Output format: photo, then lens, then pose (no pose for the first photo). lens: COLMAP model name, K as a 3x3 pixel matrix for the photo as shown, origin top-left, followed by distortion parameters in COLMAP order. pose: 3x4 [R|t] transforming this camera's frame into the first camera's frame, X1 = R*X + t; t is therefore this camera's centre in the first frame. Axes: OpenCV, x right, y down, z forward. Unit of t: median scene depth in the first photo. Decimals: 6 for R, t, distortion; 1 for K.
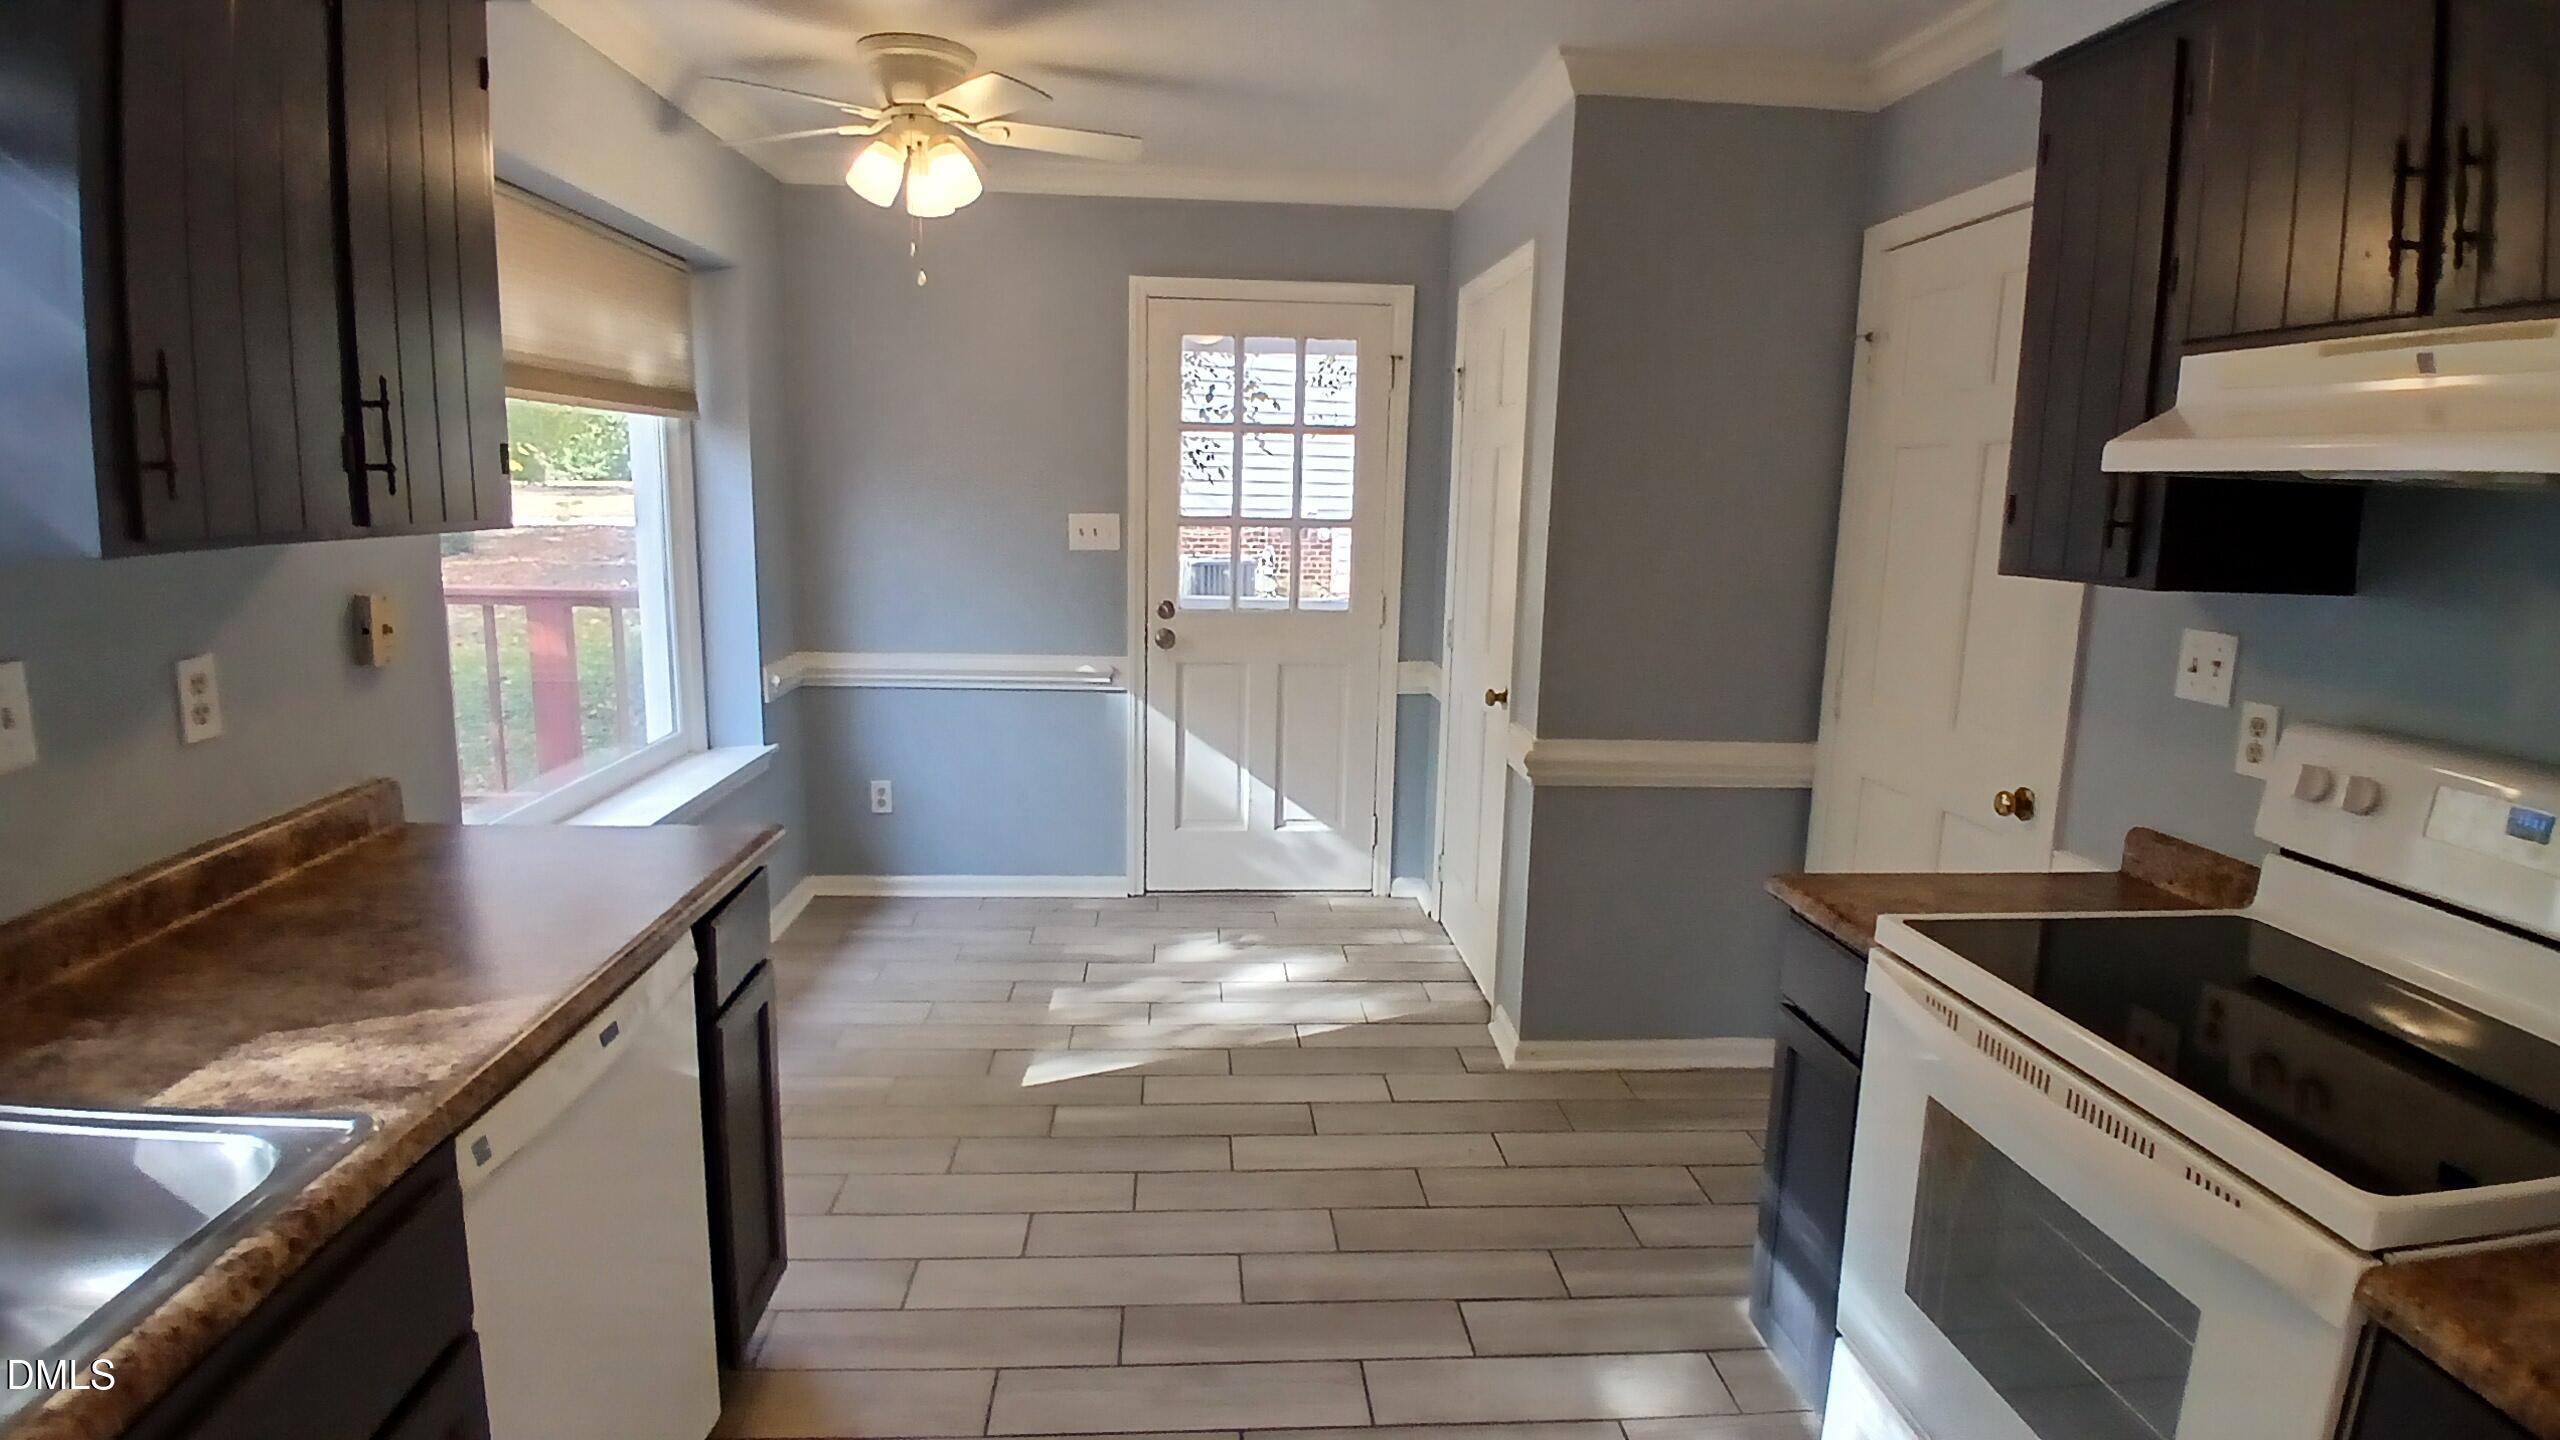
lens RADIAL K [[1317.0, 0, 1285.1], [0, 1317.0, 709.0], [0, 0, 1]] dist [0.030469, -0.052431]
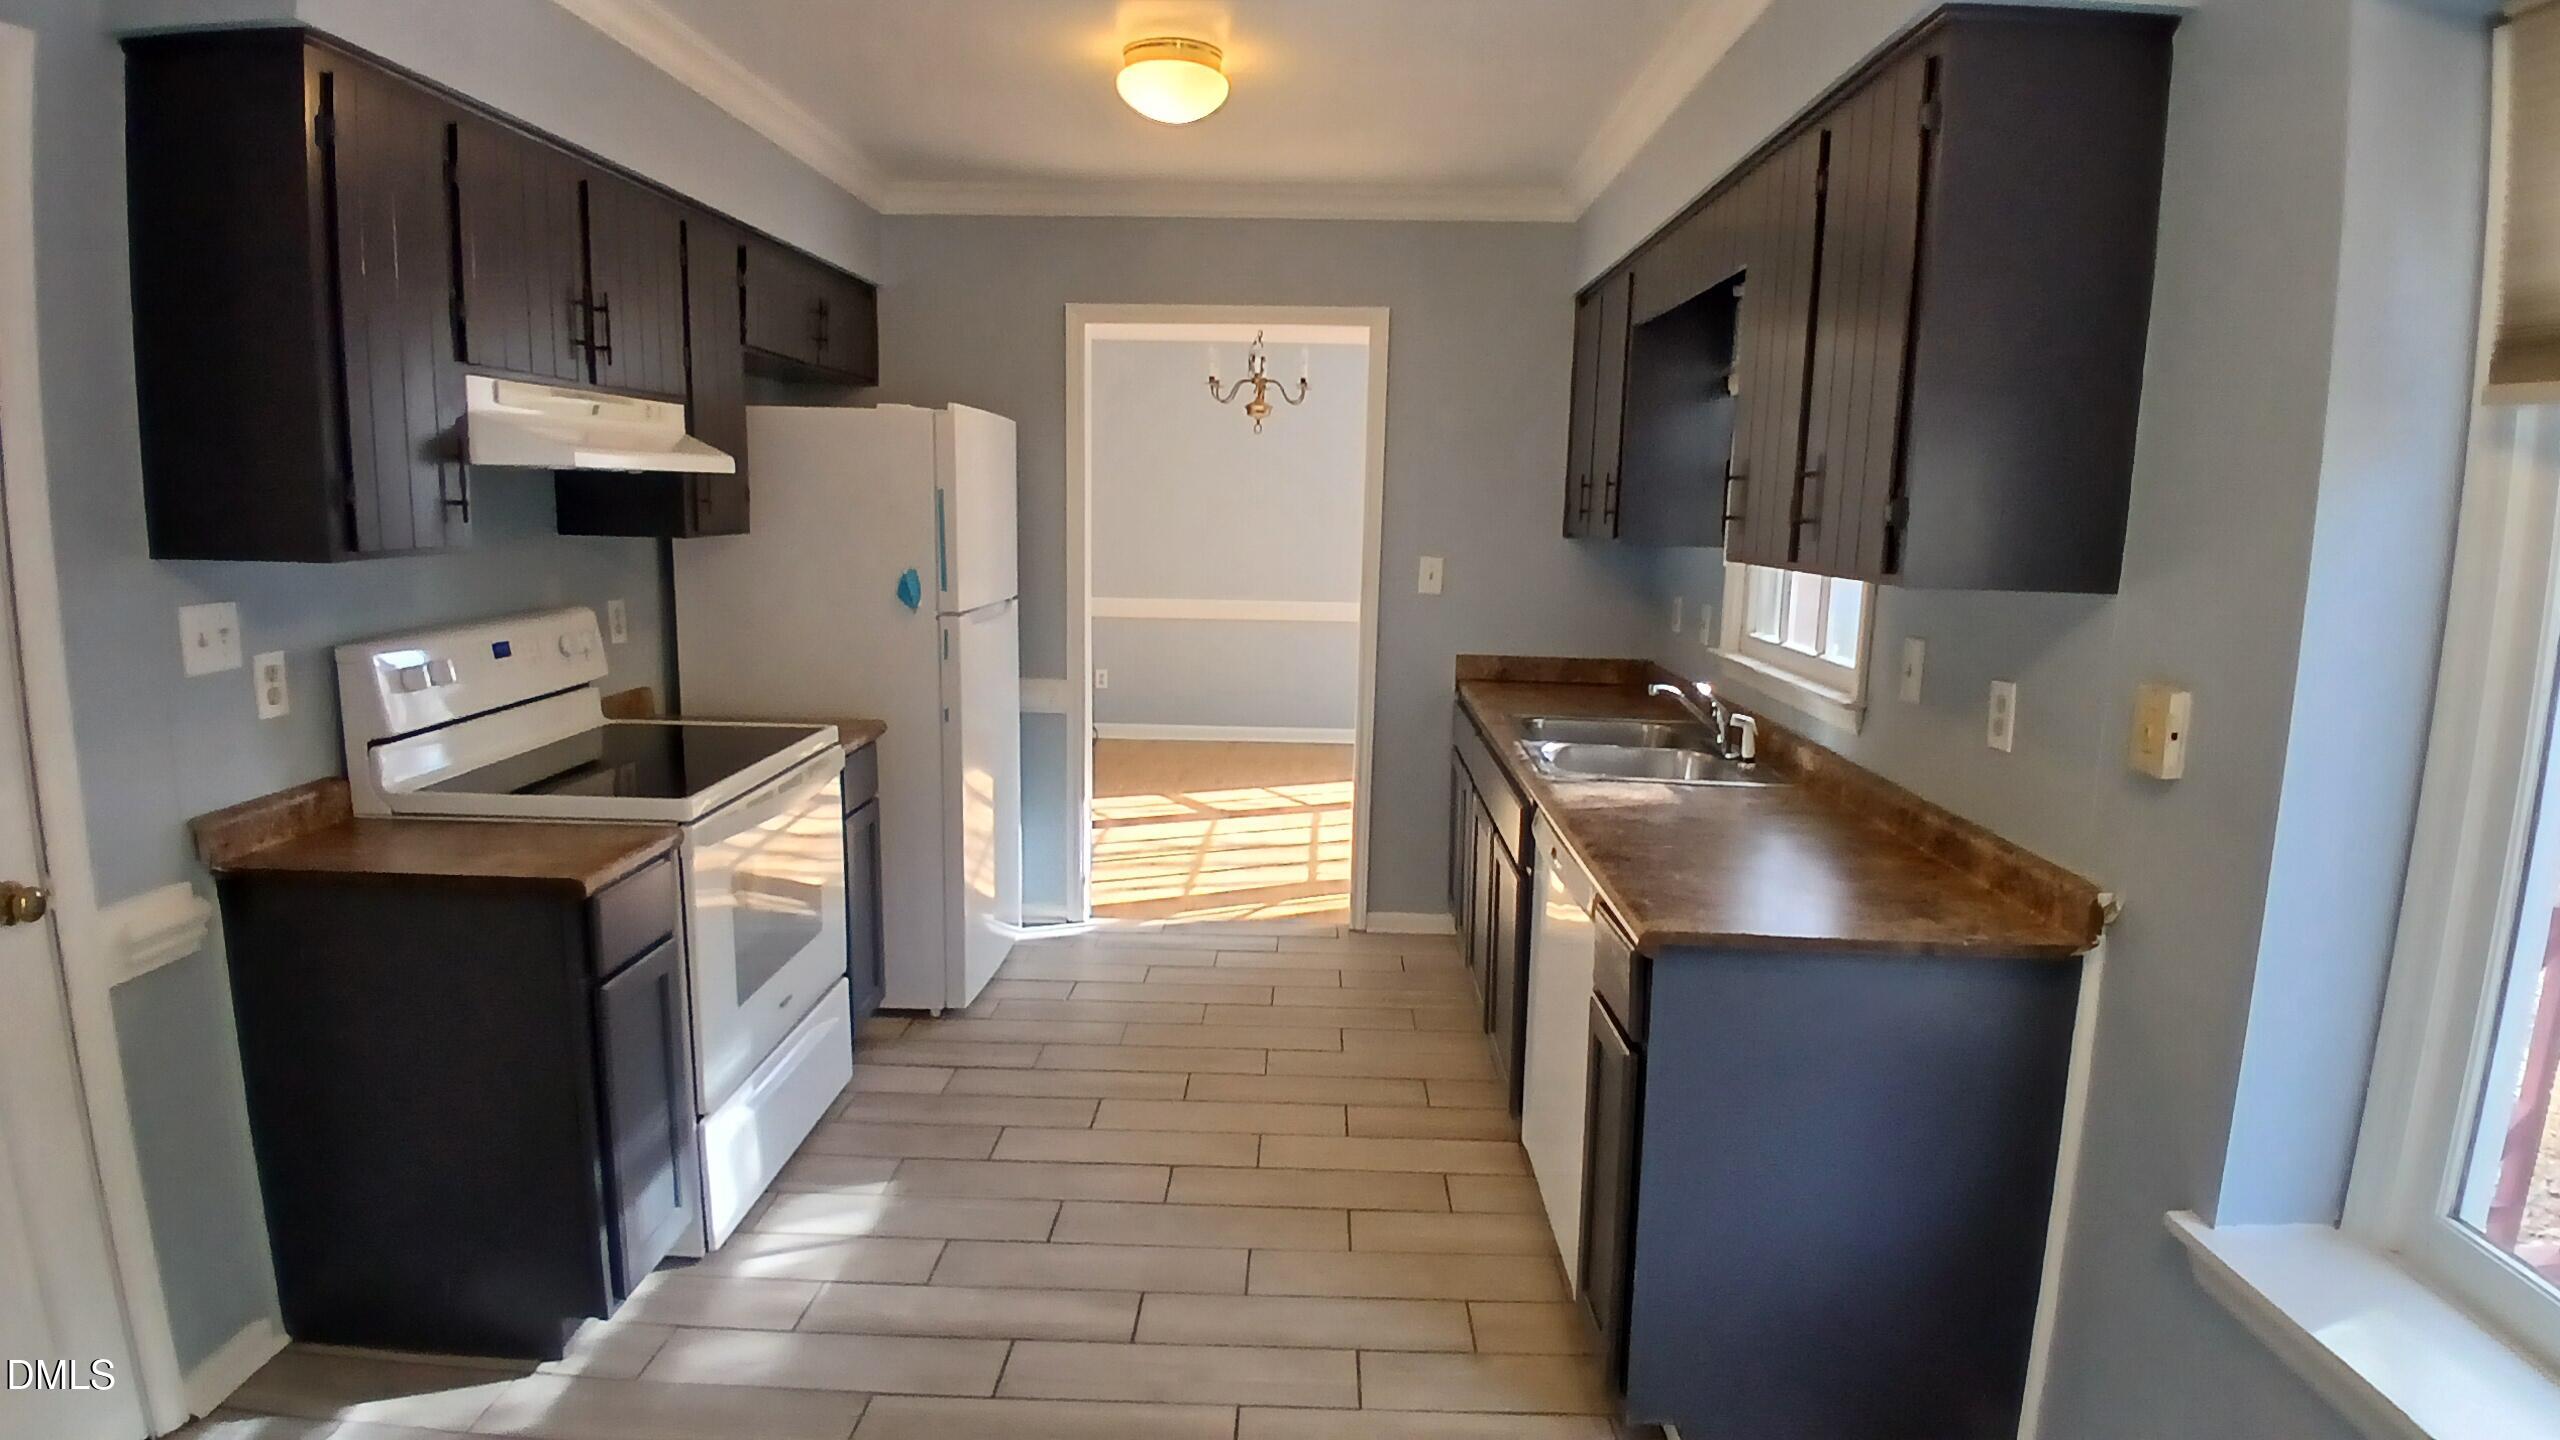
lens RADIAL K [[1317.0, 0, 1285.1], [0, 1317.0, 709.0], [0, 0, 1]] dist [0.030469, -0.052431]
pose [[-0.994517, -0.061652, 0.084474, -0.259517], [-0.030965, 0.945126, 0.325235, -0.395364], [-0.099890, 0.320836, -0.941853, 2.221404]]
